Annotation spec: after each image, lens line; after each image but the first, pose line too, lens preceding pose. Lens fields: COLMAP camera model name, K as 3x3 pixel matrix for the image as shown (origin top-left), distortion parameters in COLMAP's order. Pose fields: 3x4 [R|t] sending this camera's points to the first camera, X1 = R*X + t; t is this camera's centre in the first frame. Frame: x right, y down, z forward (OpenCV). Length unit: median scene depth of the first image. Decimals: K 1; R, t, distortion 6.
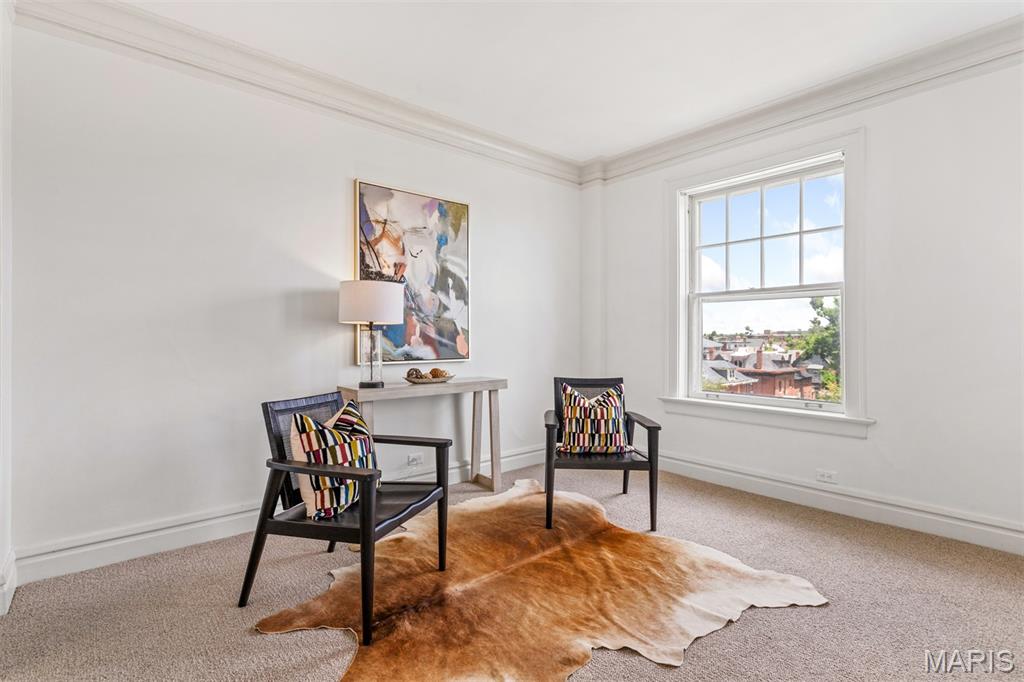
lens RADIAL K [[492.5, 0, 506.7], [0, 492.5, 337.2], [0, 0, 1]] dist [0.003124, 0.003802]
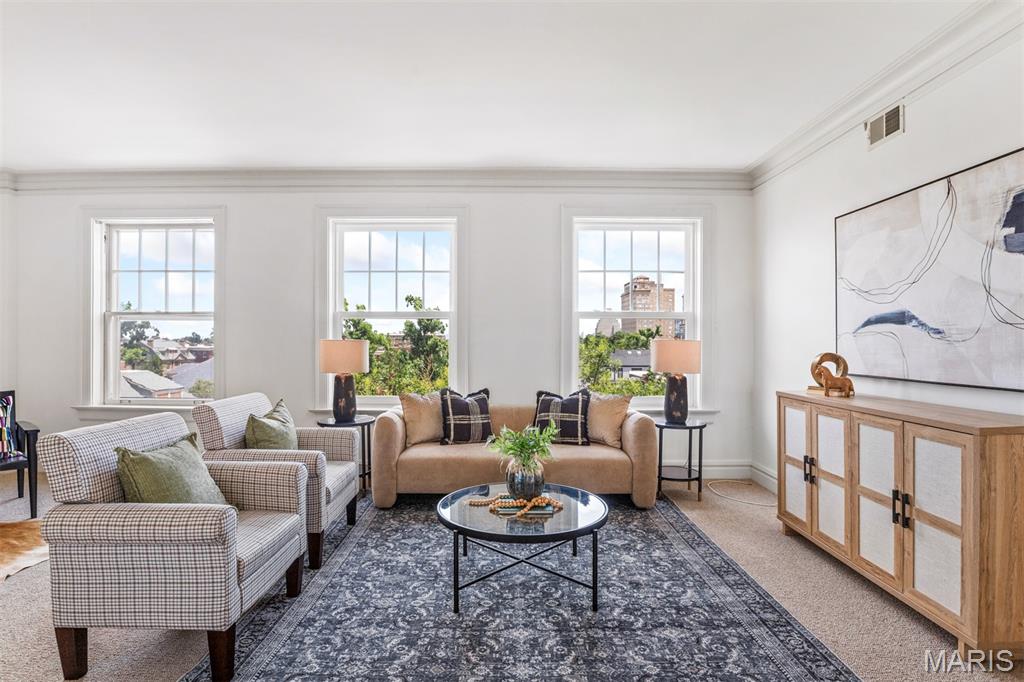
lens RADIAL K [[523.6, 0, 520.0], [0, 523.6, 347.8], [0, 0, 1]] dist [-0.041075, 0.001716]
pose [[0.646831, -0.006134, 0.762608, 0.117197], [-0.002781, 0.999942, 0.010401, -0.025664], [-0.762628, -0.008849, 0.646777, -0.562954]]
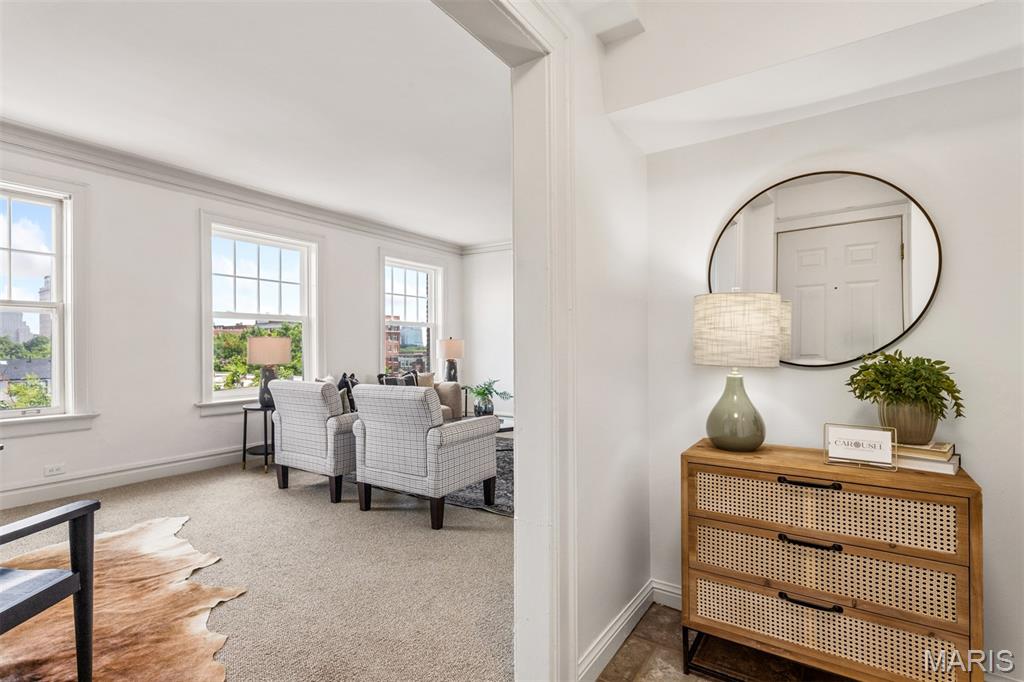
lens RADIAL K [[492.5, 0, 506.2], [0, 492.5, 345.2], [0, 0, 1]] dist [0.003124, 0.003802]
pose [[-0.267531, 0.005332, 0.963534, -0.709827], [0.005434, 0.999977, -0.004025, -0.000030], [-0.963534, 0.004159, -0.267554, 0.271885]]
